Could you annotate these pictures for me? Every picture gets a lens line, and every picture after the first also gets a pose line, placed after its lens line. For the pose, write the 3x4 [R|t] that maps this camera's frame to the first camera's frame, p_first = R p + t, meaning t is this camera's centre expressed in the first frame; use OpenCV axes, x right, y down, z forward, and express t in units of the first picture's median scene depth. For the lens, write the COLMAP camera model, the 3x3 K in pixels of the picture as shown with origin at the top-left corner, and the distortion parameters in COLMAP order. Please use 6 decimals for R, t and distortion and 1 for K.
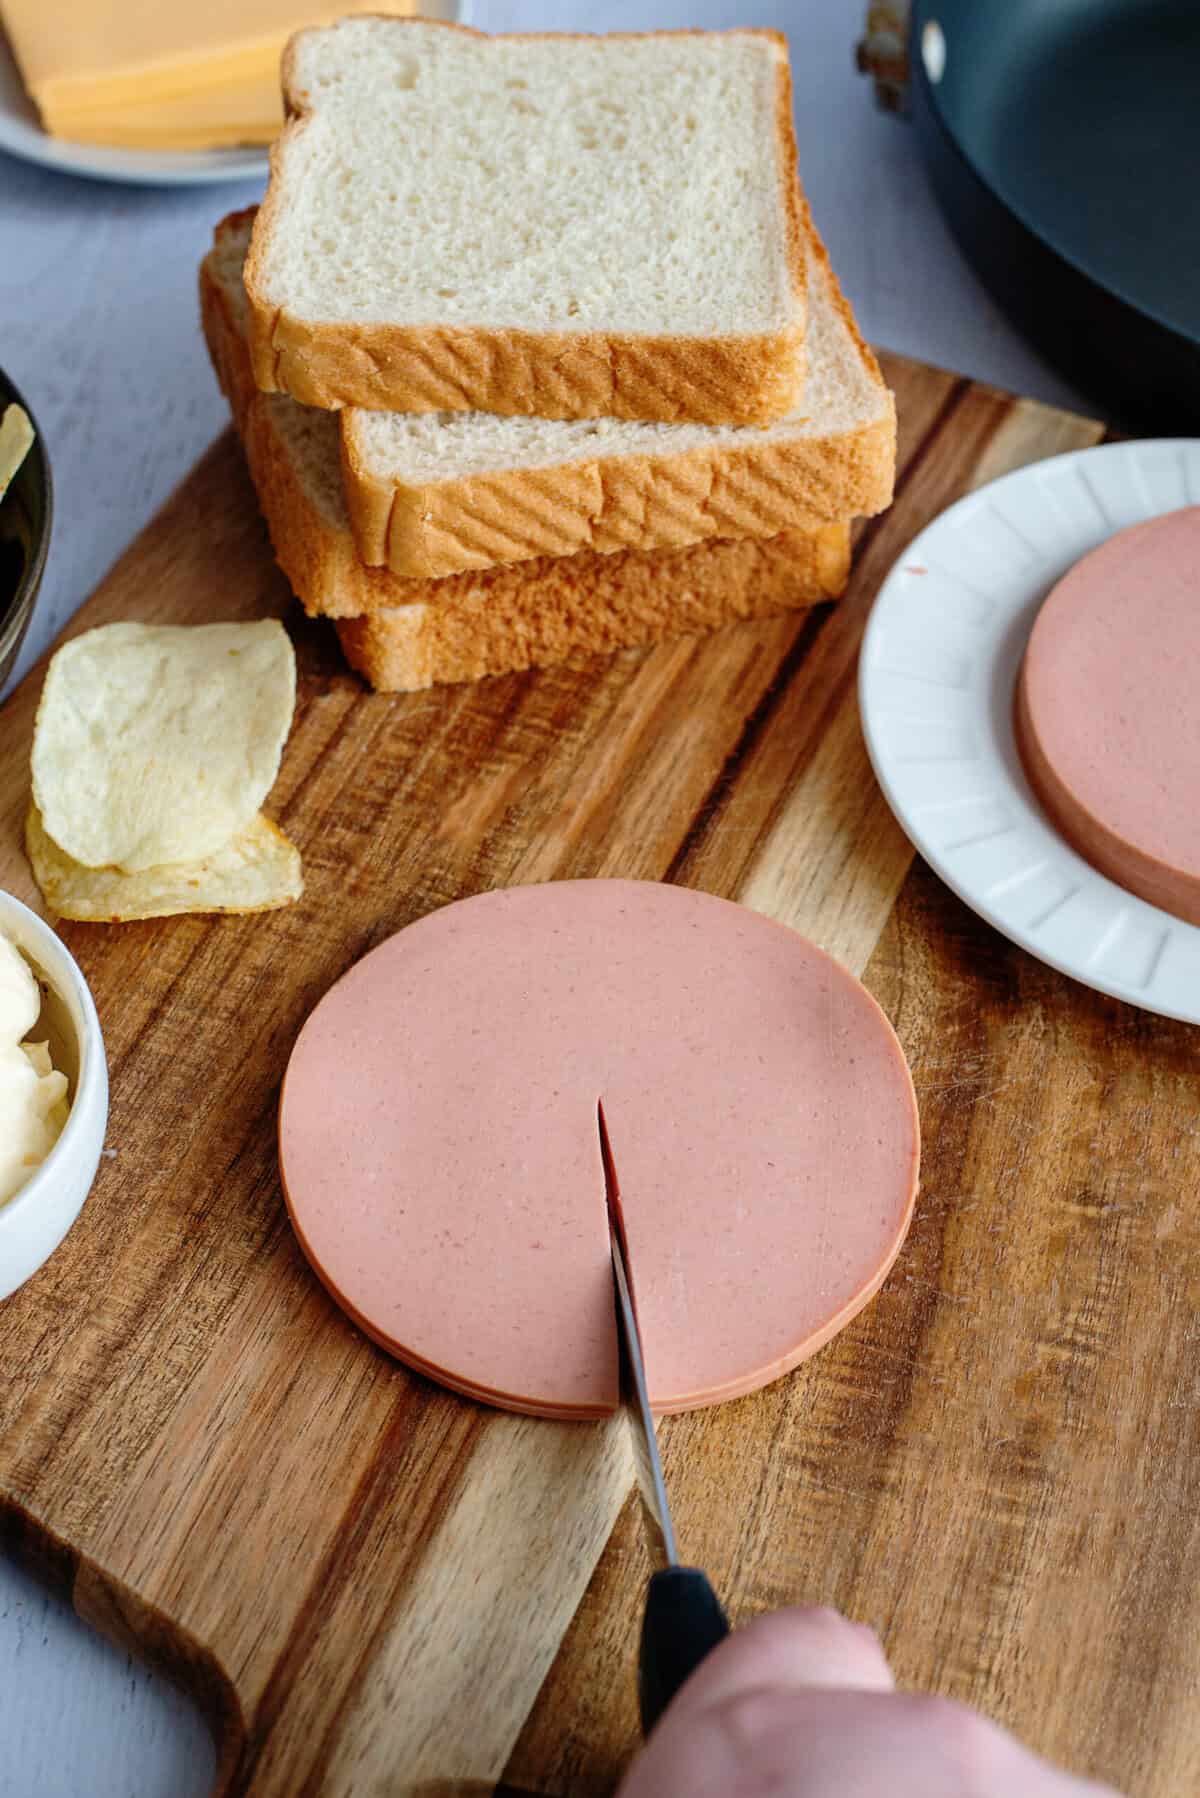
lens RADIAL K [[2761.4, 0, 582.0], [0, 2761.4, 886.0], [0, 0, 1]] dist [-0.204403, 0.000000]
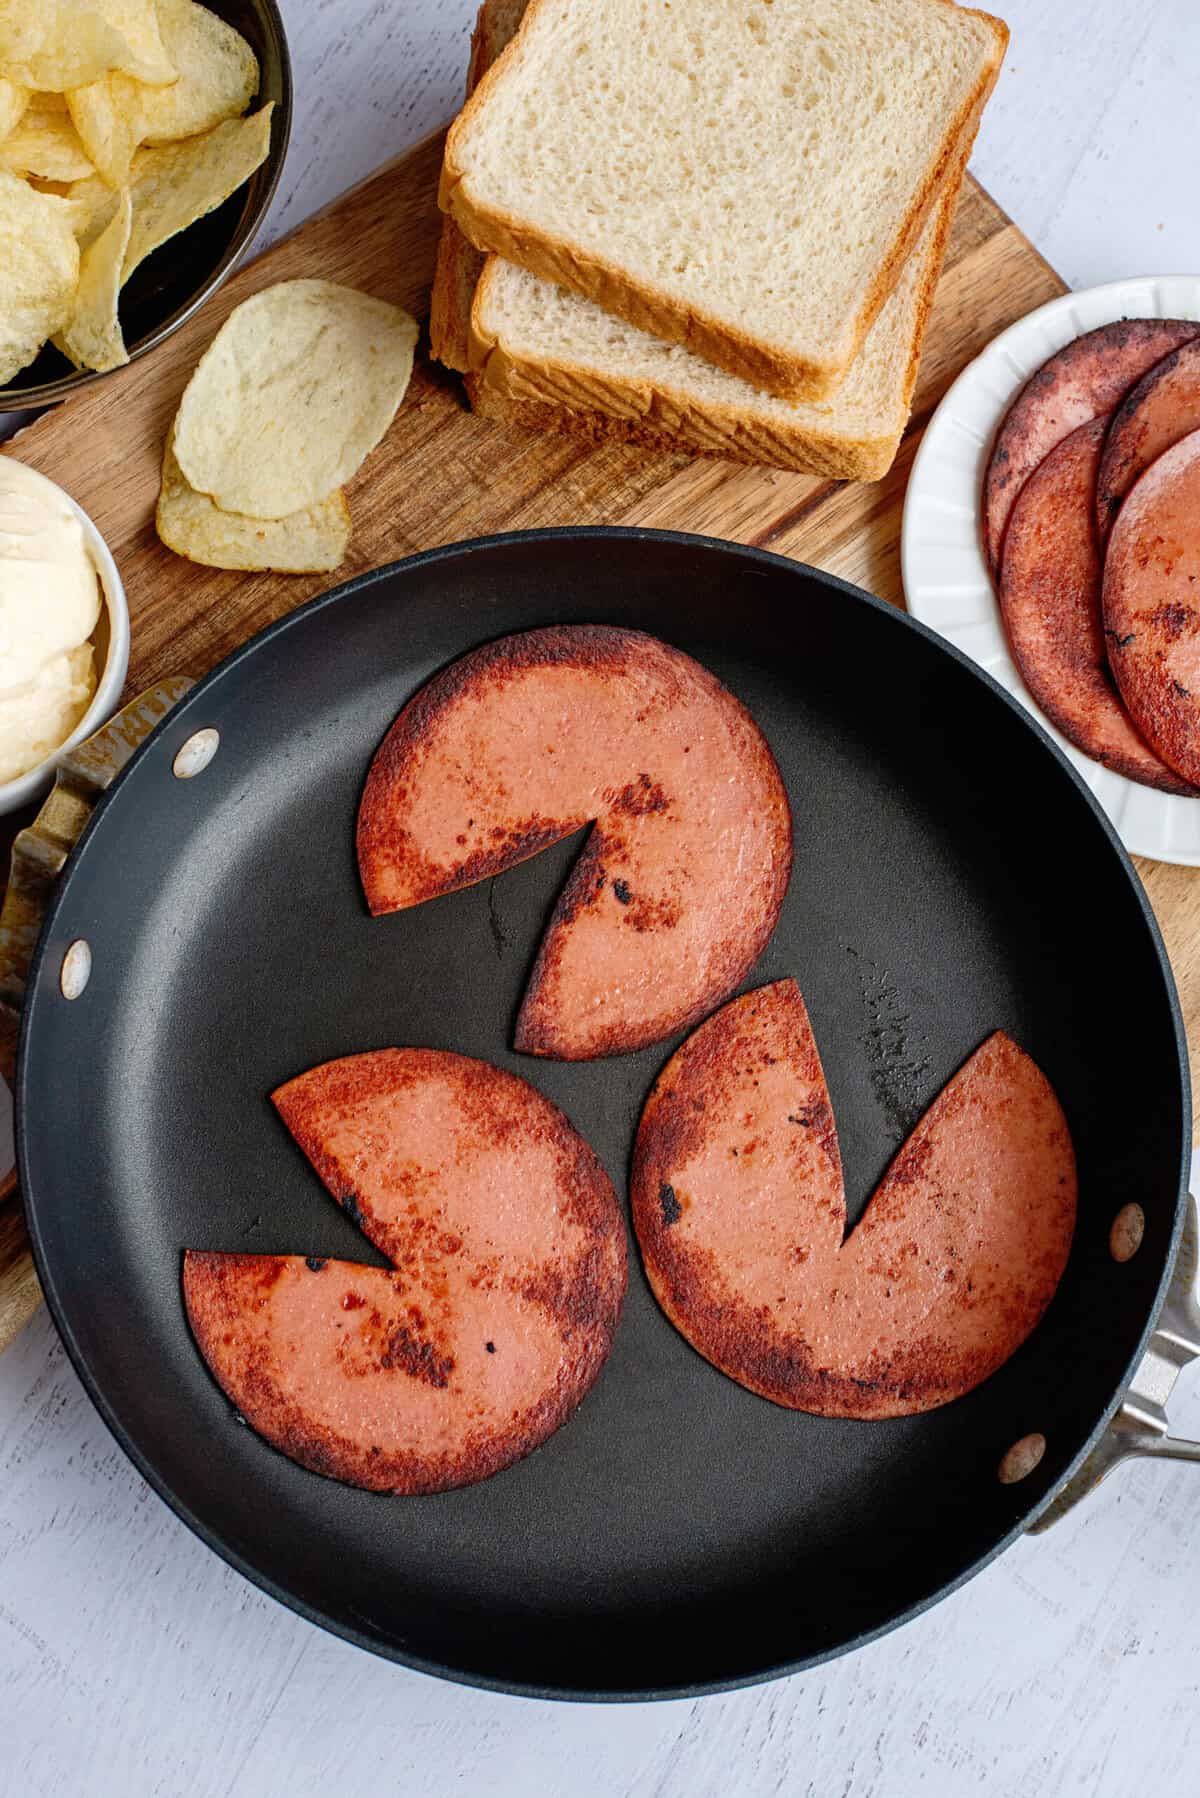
lens RADIAL K [[2761.4, 0, 594.5], [0, 2761.4, 909.3], [0, 0, 1]] dist [-0.204403, 0.000000]
pose [[0.902869, 0.428601, -0.033607, 0.123868], [-0.369944, 0.814368, 0.447153, -0.500496], [0.219018, -0.391288, 0.893826, -0.209250]]
